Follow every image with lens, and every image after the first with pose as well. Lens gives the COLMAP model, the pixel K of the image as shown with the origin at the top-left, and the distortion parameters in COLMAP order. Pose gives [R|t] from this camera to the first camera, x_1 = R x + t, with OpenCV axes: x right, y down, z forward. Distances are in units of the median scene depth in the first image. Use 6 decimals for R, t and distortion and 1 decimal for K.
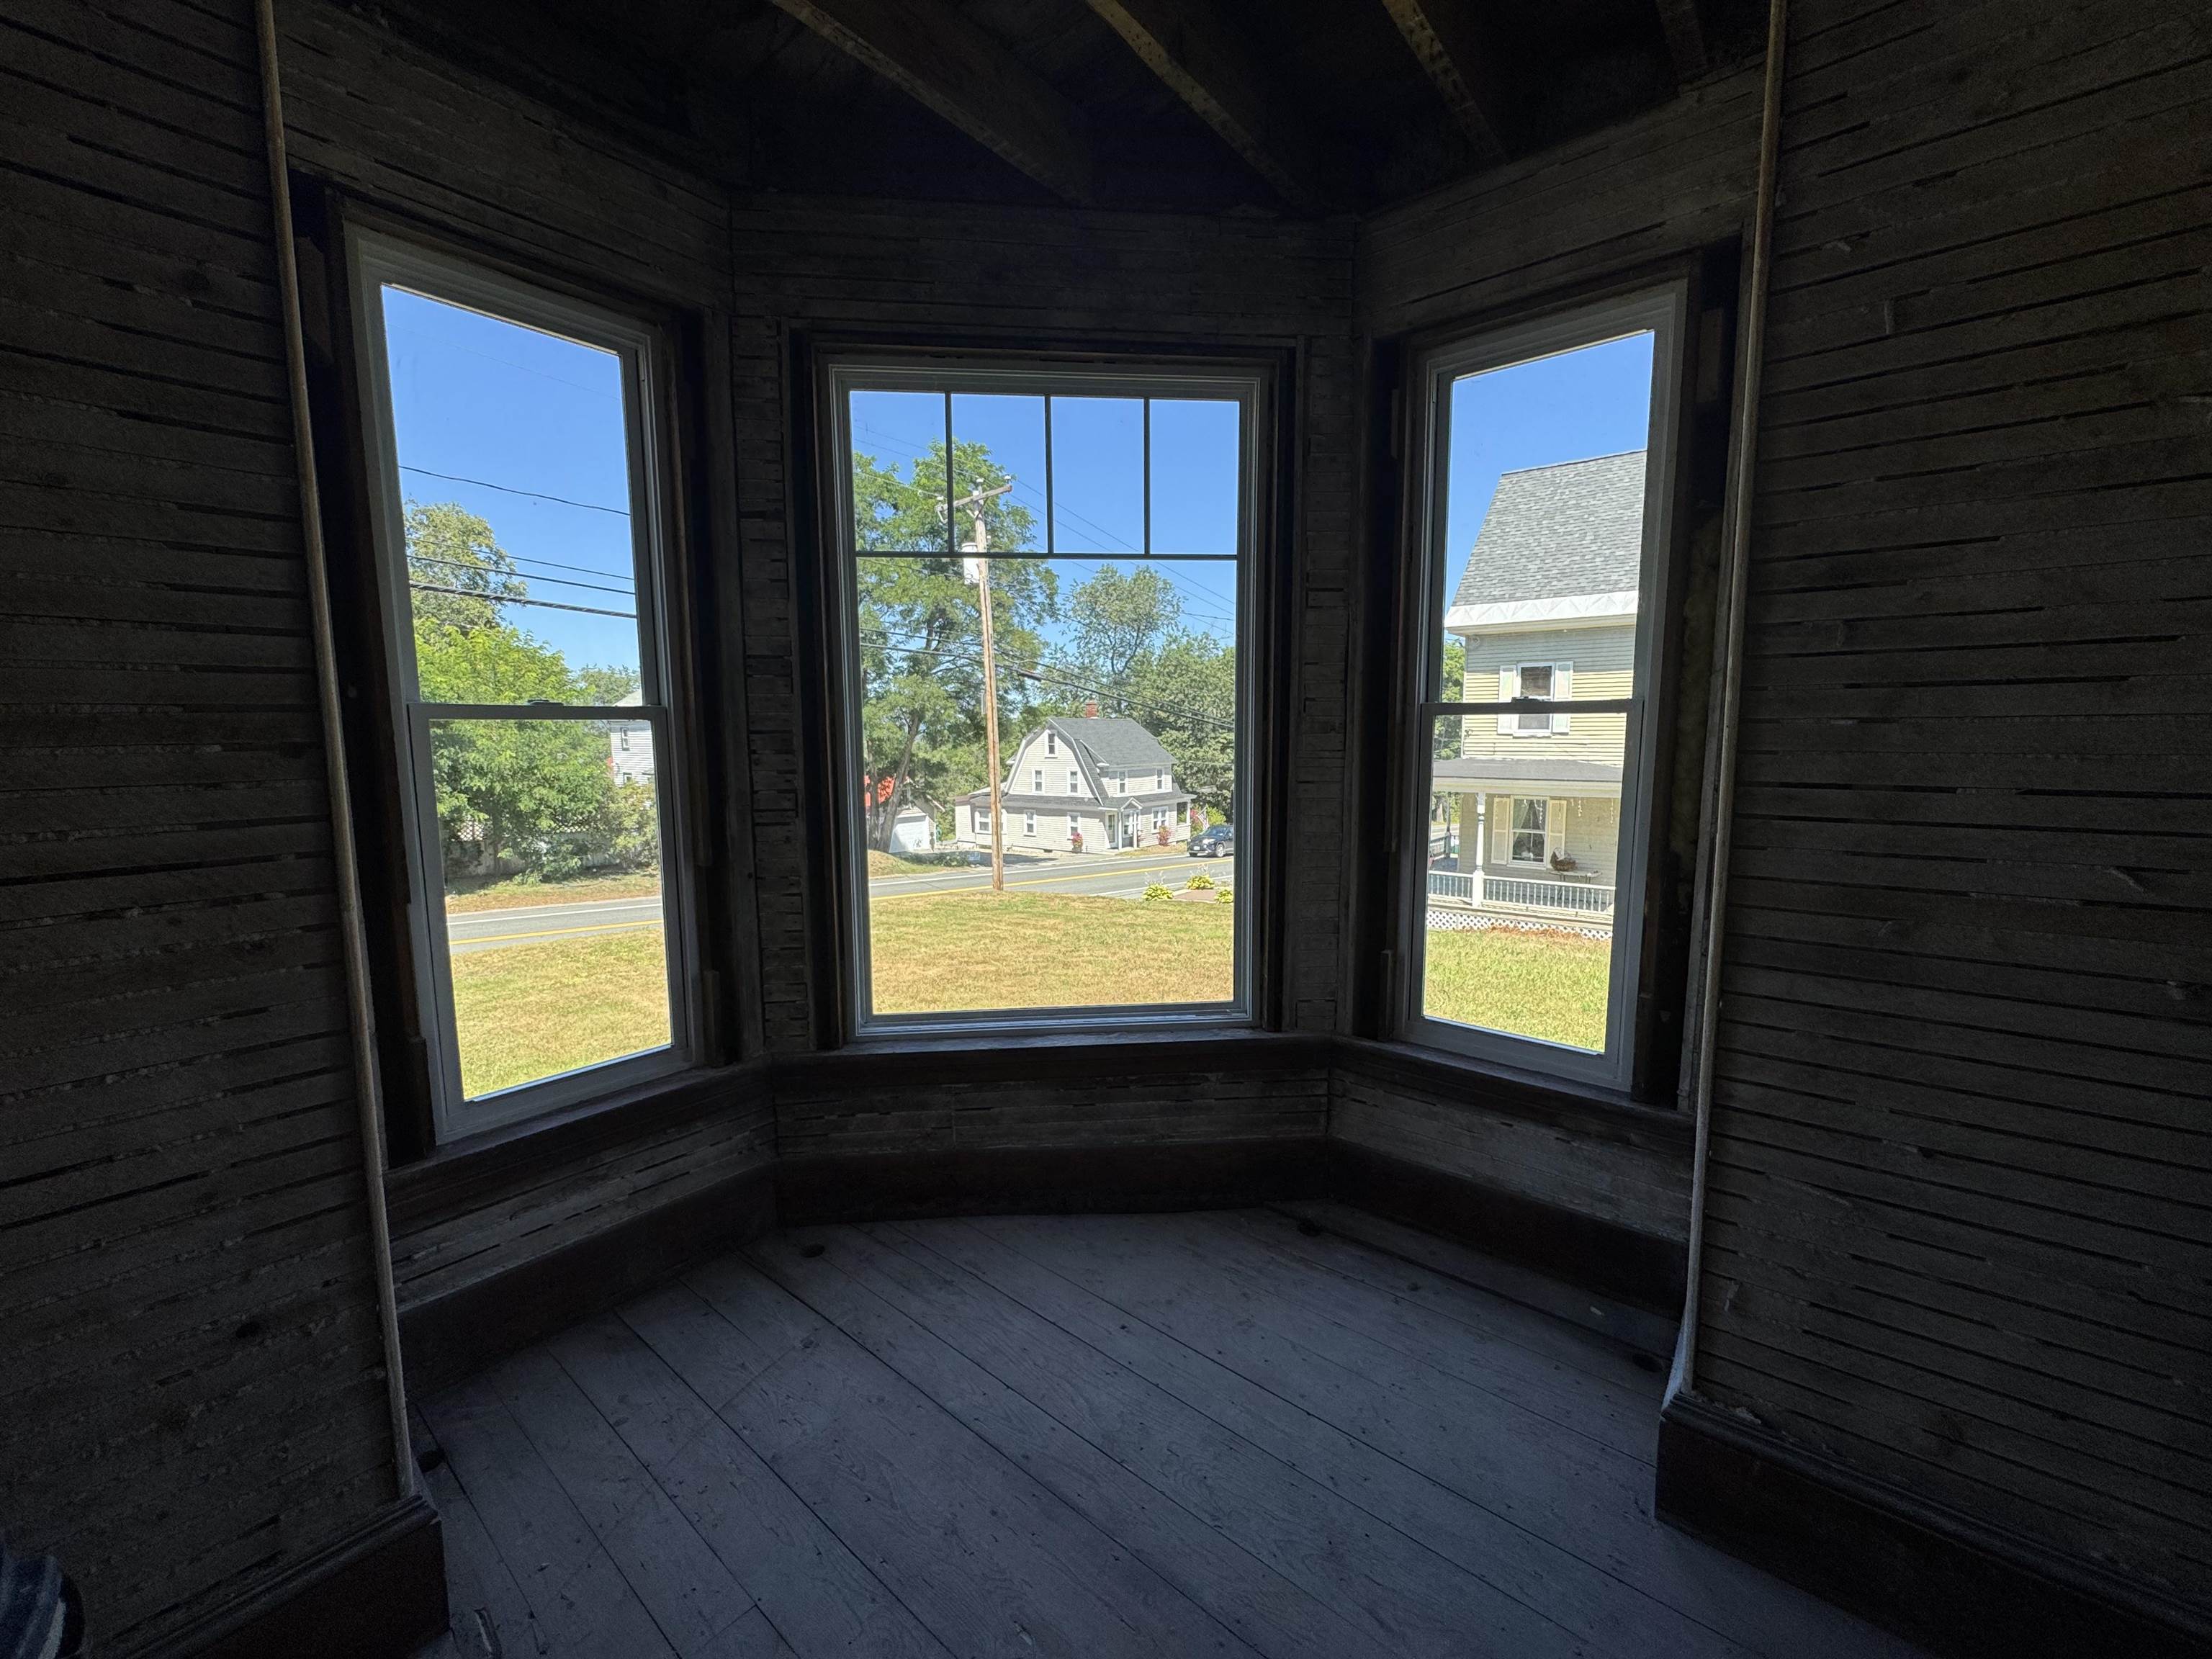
lens RADIAL K [[885.2, 0, 1106.6], [0, 885.2, 830.6], [0, 0, 1]] dist [0.001141, 0.000045]
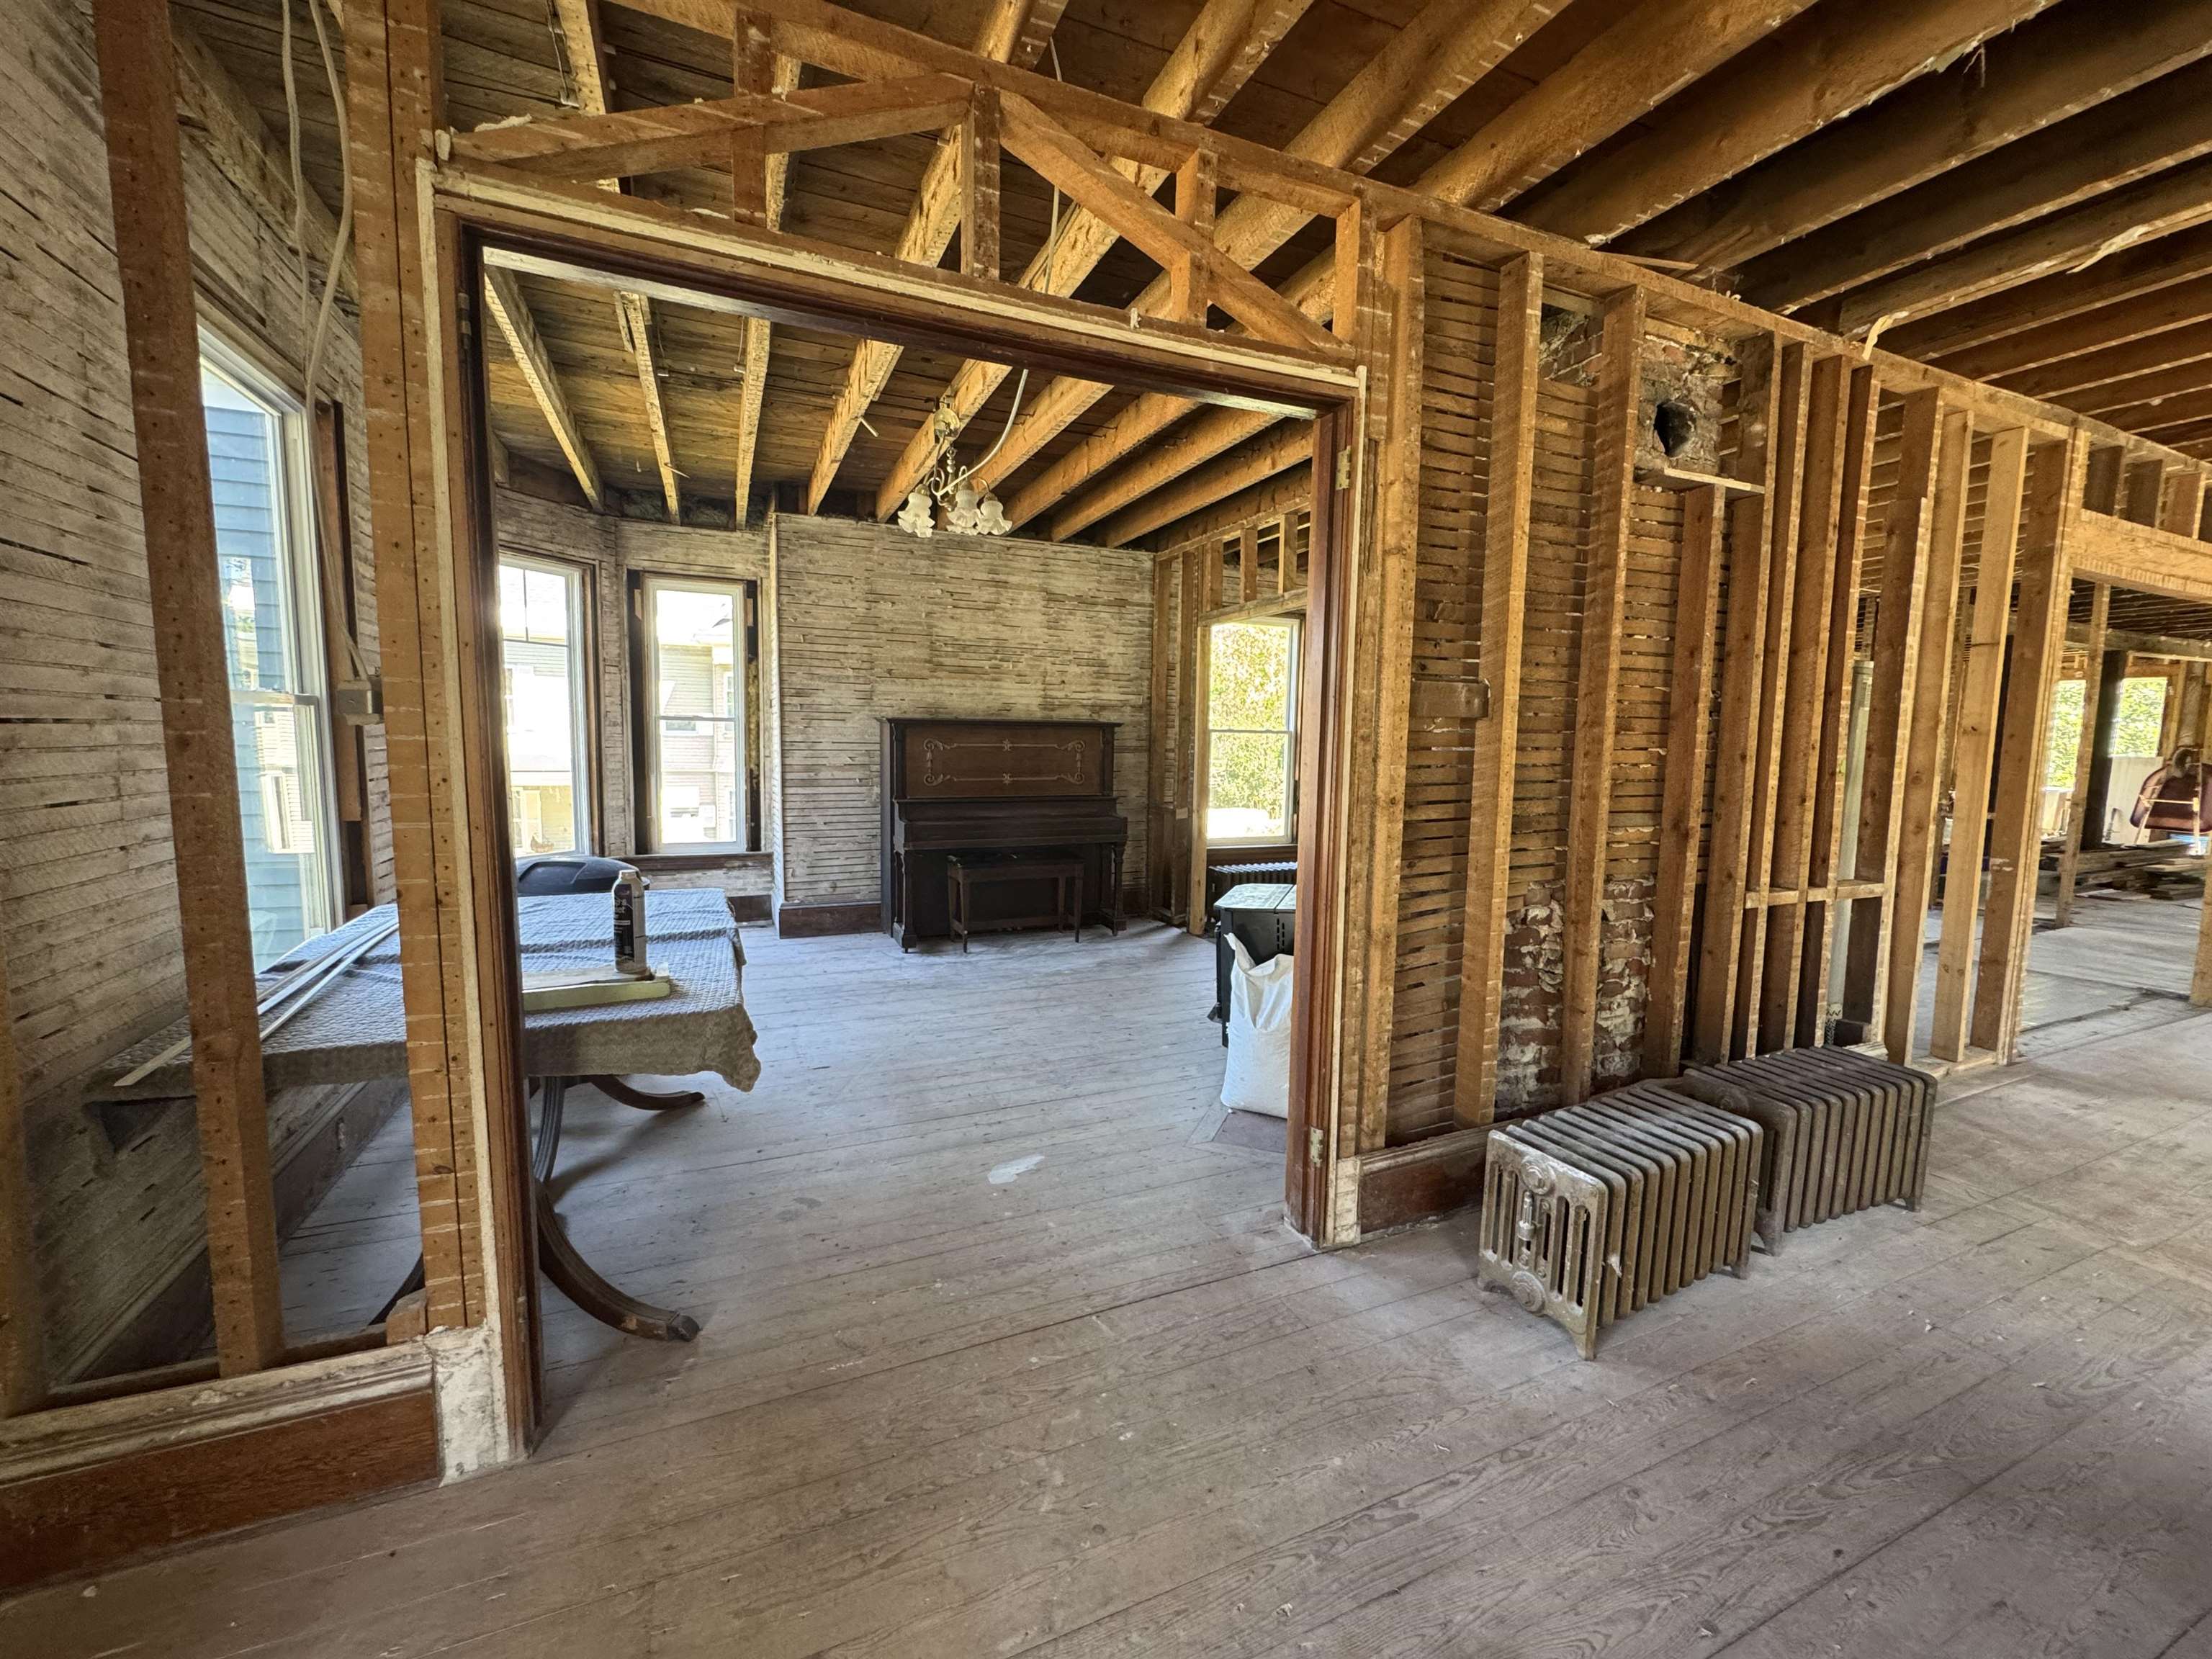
lens RADIAL K [[885.2, 0, 1108.9], [0, 885.2, 826.0], [0, 0, 1]] dist [0.001141, 0.000045]
pose [[0.446273, -0.073113, 0.891905, -2.547970], [0.079478, 0.995957, 0.041875, 0.316615], [-0.891360, 0.052199, 0.450280, -2.410704]]
